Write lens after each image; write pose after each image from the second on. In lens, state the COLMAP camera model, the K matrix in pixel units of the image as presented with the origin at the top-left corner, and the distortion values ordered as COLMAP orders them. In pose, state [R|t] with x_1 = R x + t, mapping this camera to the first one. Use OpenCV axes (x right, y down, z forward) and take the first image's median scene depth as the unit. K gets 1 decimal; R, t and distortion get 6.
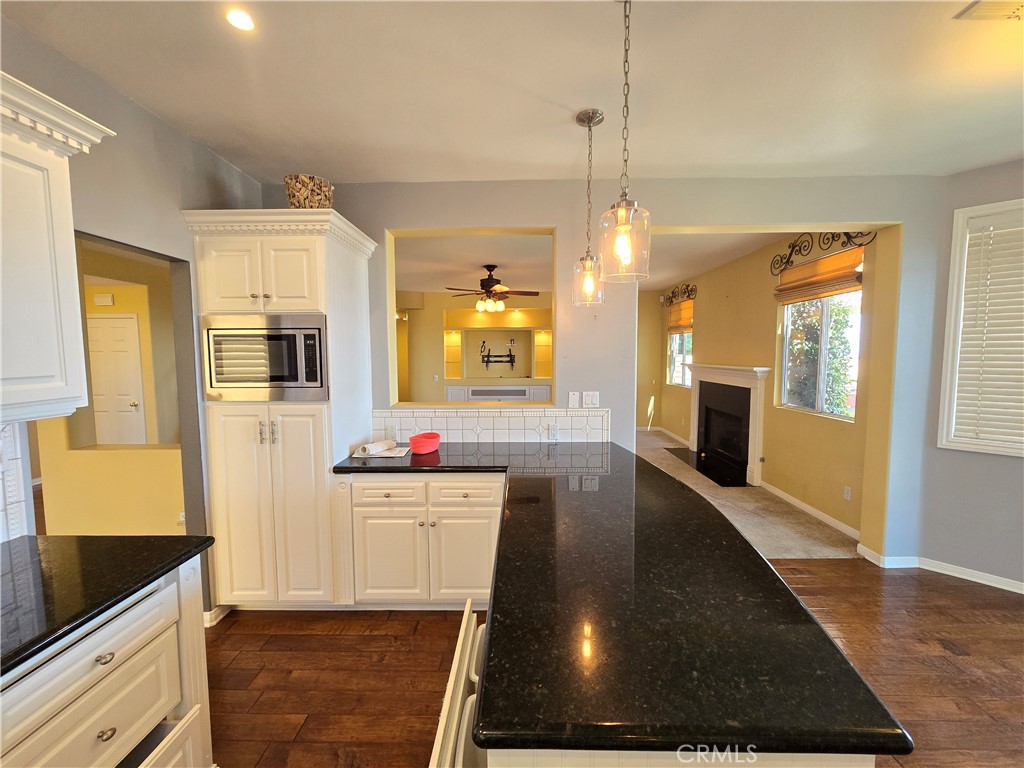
lens RADIAL K [[418.9, 0, 511.7], [0, 418.9, 385.2], [0, 0, 1]] dist [0.003028, -0.000883]
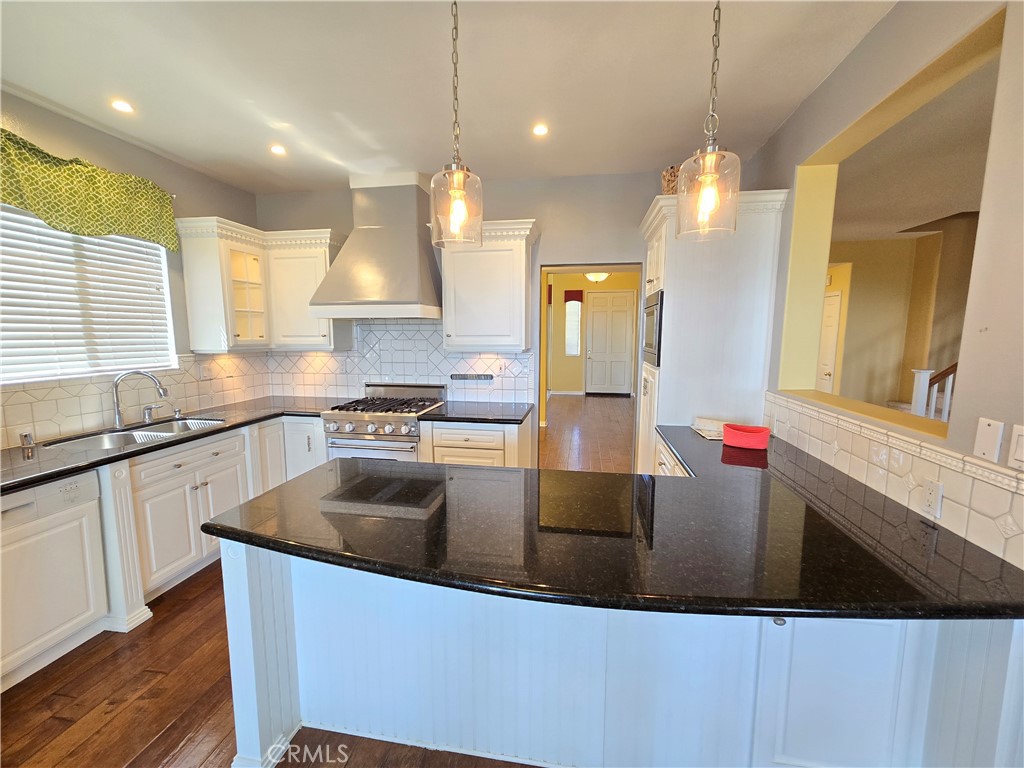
lens RADIAL K [[418.9, 0, 510.9], [0, 418.9, 385.2], [0, 0, 1]] dist [0.003028, -0.000883]
pose [[-0.149889, 0.130591, -0.980040, 0.593869], [-0.077112, 0.986675, 0.143269, -0.036992], [0.985691, 0.097047, -0.137822, 0.607945]]
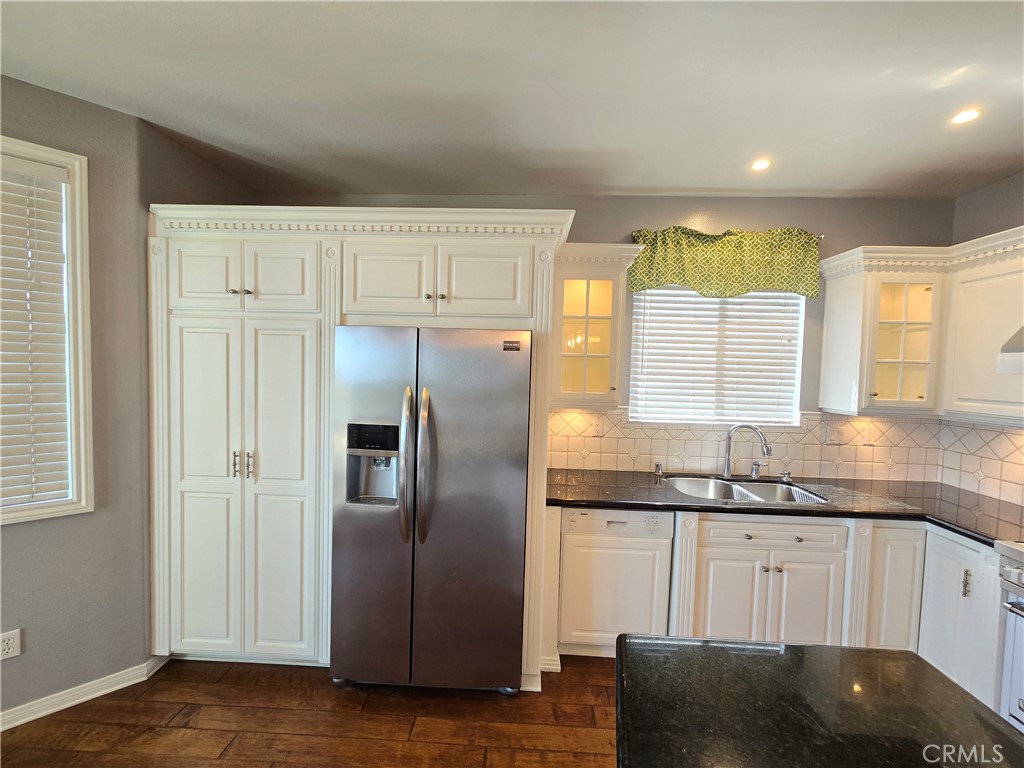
lens RADIAL K [[418.9, 0, 512.4], [0, 418.9, 383.7], [0, 0, 1]] dist [0.003028, -0.000883]
pose [[-0.999644, -0.019125, 0.018595, 0.314502], [-0.016791, 0.992820, 0.118437, -0.059477], [-0.020726, 0.118082, -0.992787, 0.574455]]
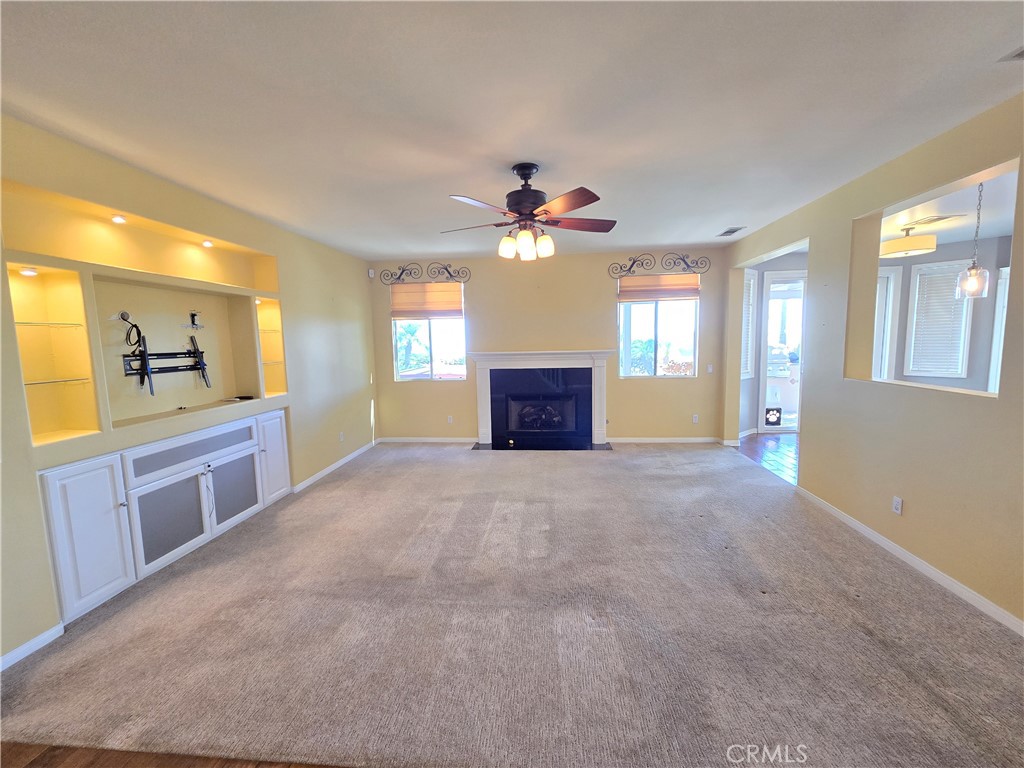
lens RADIAL K [[418.9, 0, 511.1], [0, 418.9, 381.5], [0, 0, 1]] dist [0.003028, -0.000883]
pose [[0.079620, -0.097025, 0.992092, -1.092459], [0.098640, 0.991134, 0.089015, -0.136954], [-0.991933, 0.090772, 0.088484, 1.853972]]
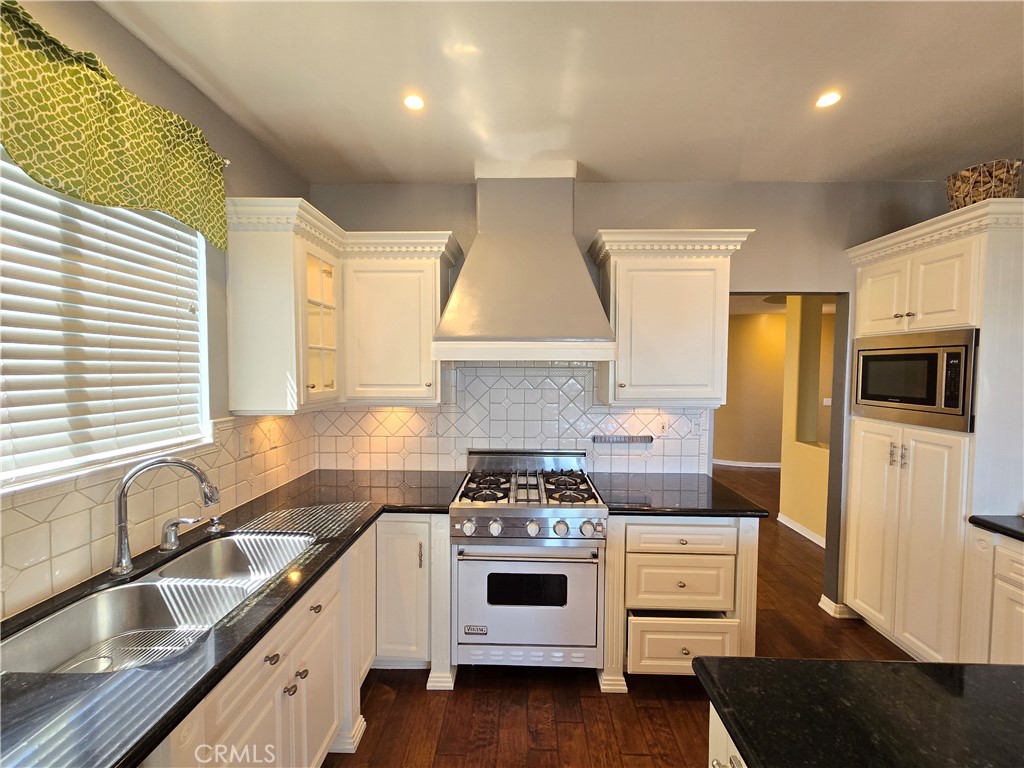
lens RADIAL K [[418.9, 0, 511.9], [0, 418.9, 384.4], [0, 0, 1]] dist [0.003028, -0.000883]
pose [[-0.005537, 0.047685, -0.998847, 0.302296], [-0.083365, 0.995363, 0.047981, -0.017239], [0.996504, 0.083534, -0.001536, 0.080277]]
